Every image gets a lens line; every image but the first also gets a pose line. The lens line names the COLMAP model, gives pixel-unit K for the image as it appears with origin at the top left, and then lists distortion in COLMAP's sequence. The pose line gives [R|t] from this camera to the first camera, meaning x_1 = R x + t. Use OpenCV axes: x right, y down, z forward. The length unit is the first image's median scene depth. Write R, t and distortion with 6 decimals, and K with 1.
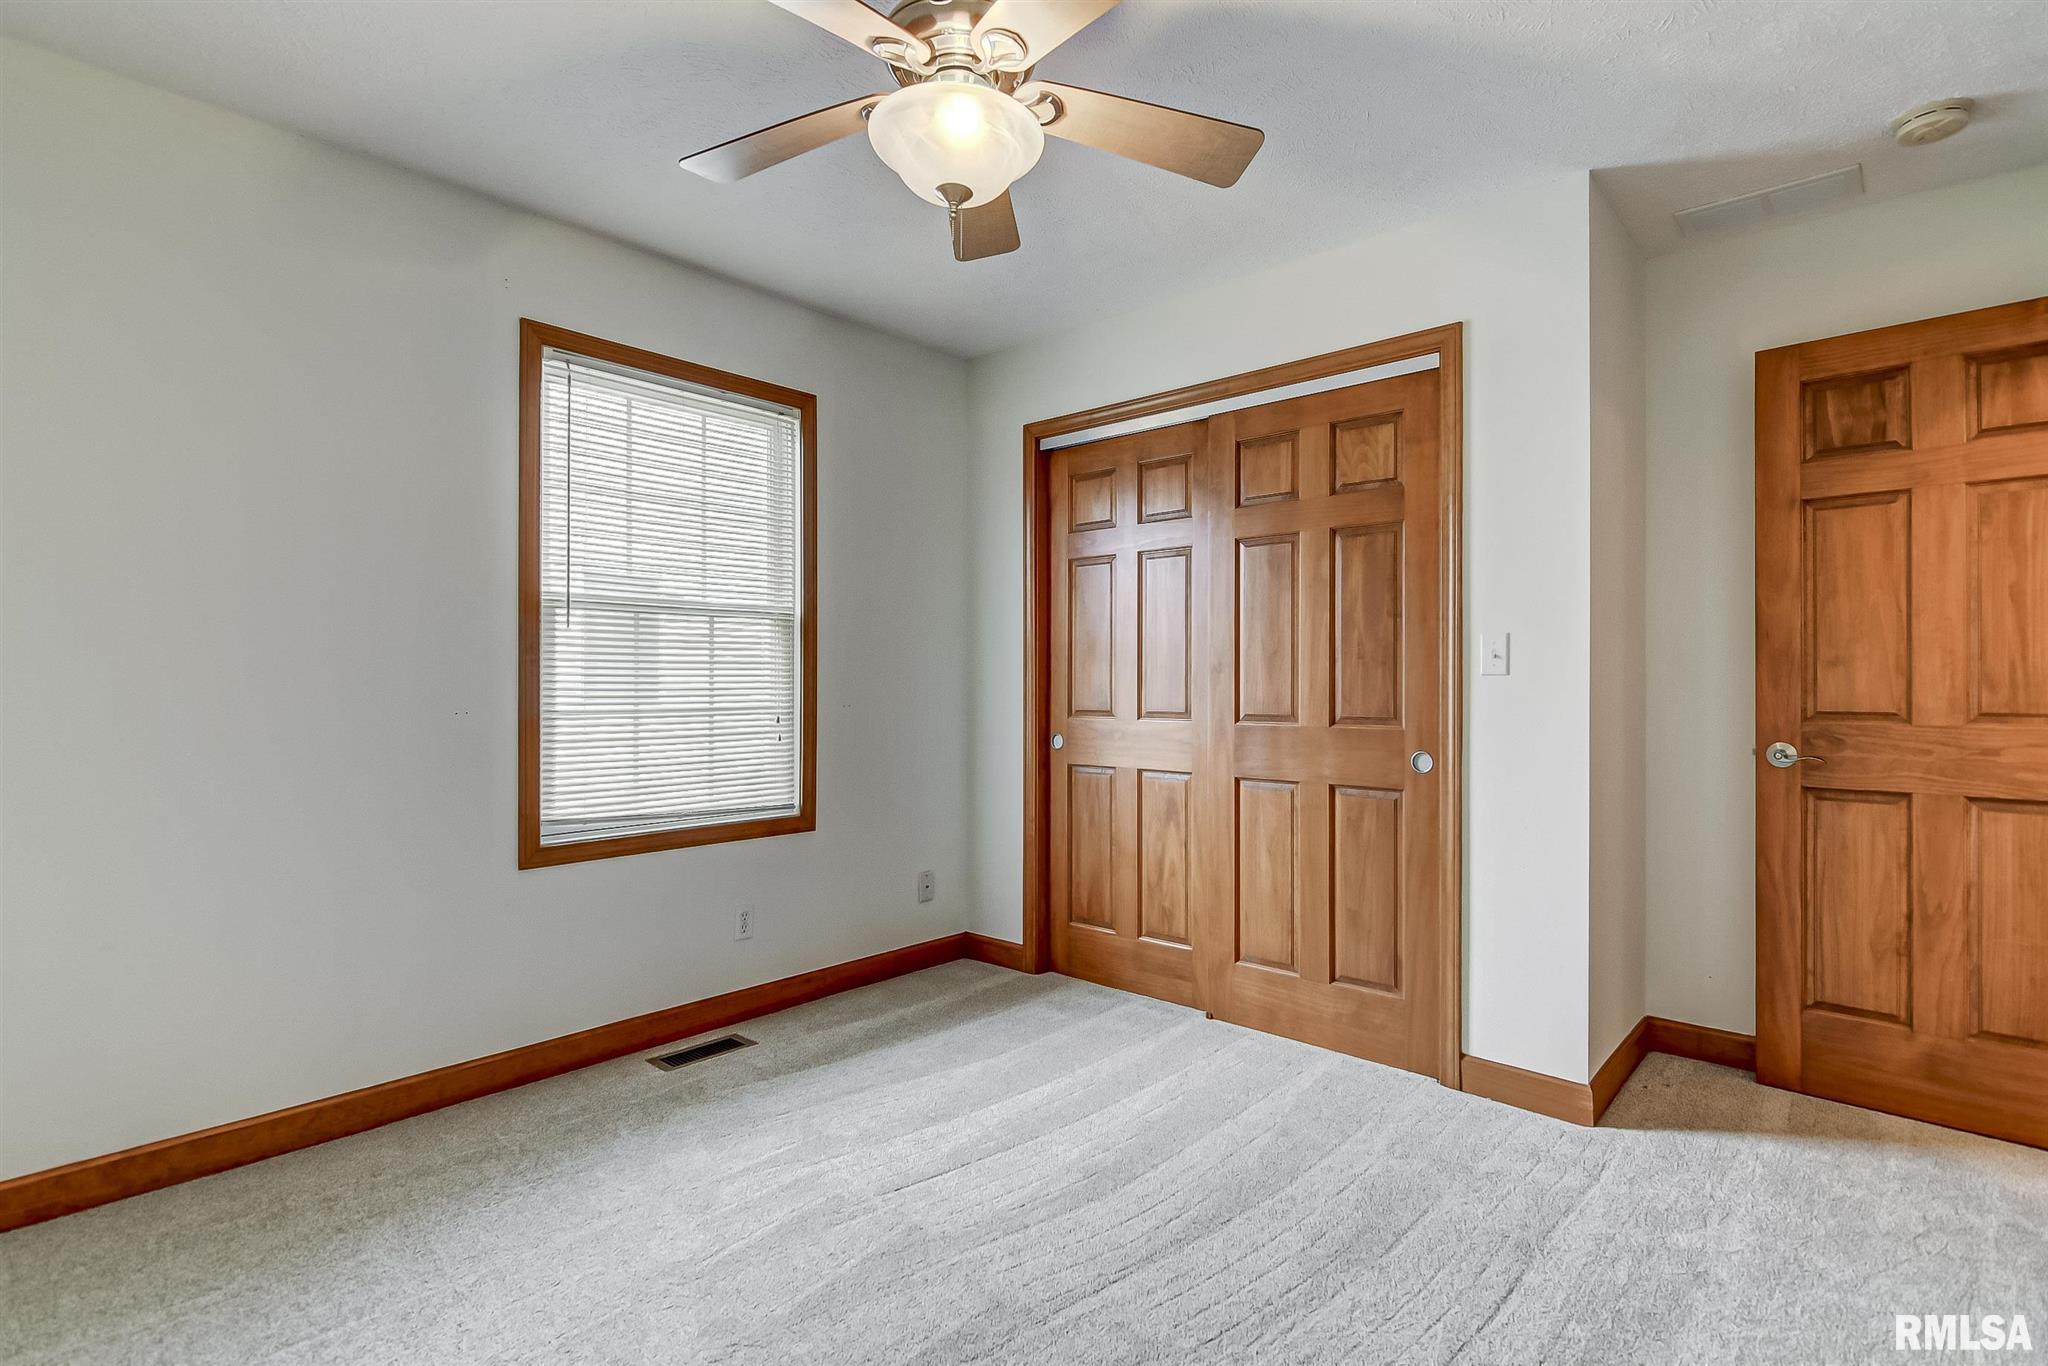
lens RADIAL K [[985.7, 0, 1024.0], [0, 985.7, 683.0], [0, 0, 1]] dist [-0.000318, -0.000376]
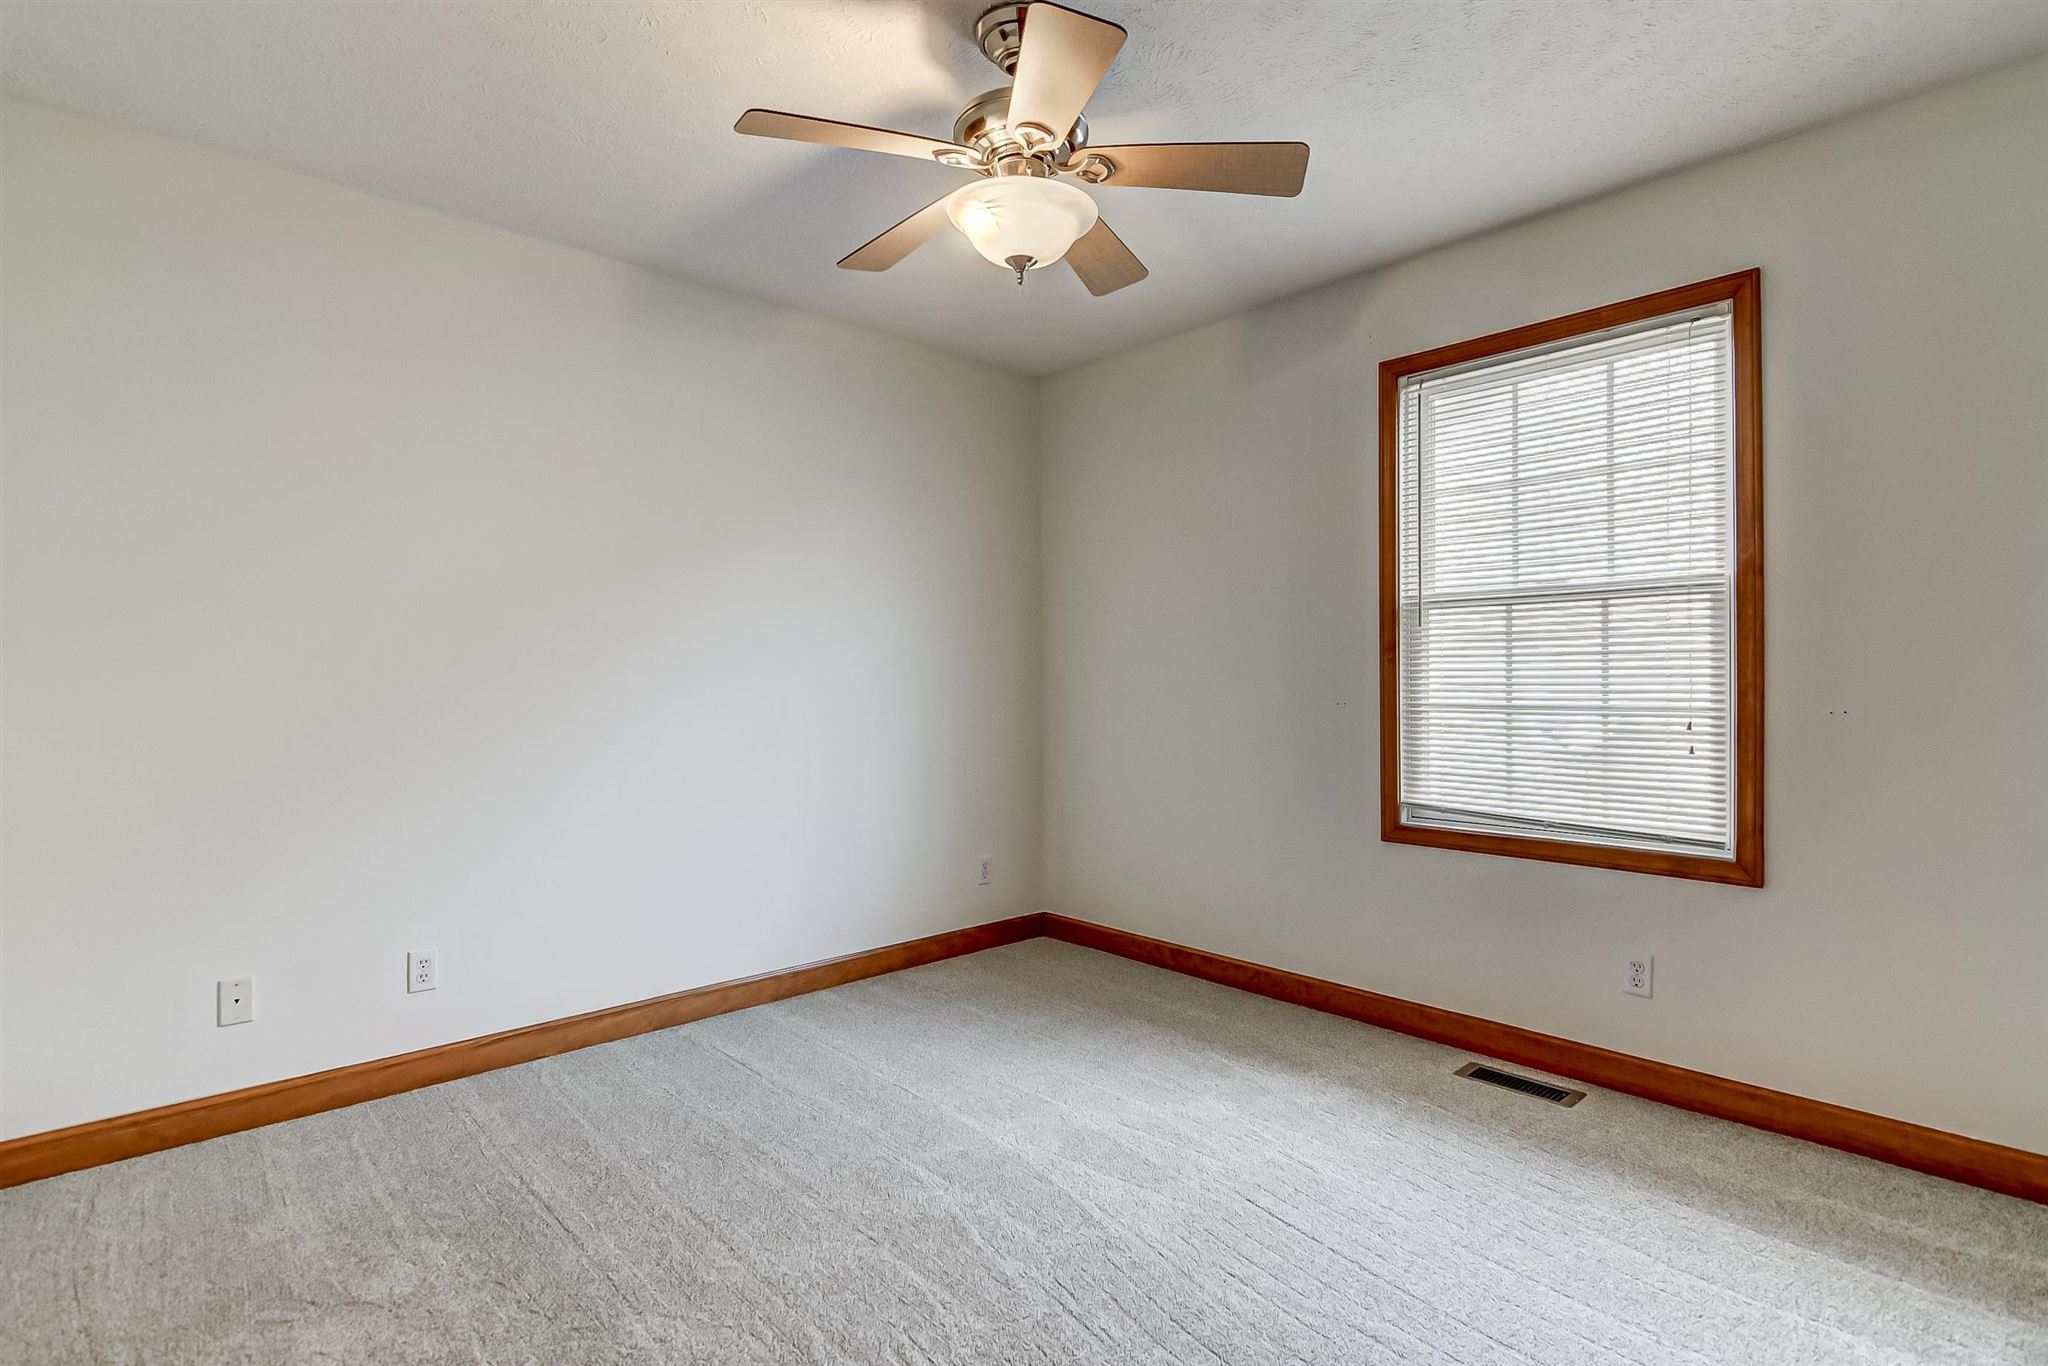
lens RADIAL K [[985.7, 0, 1024.0], [0, 985.7, 683.0], [0, 0, 1]] dist [-0.000318, -0.000376]
pose [[-0.084517, 0.000767, -0.996422, 0.613614], [0.002336, 0.999997, 0.000572, 0.002733], [0.996419, -0.002280, -0.084519, 0.618226]]
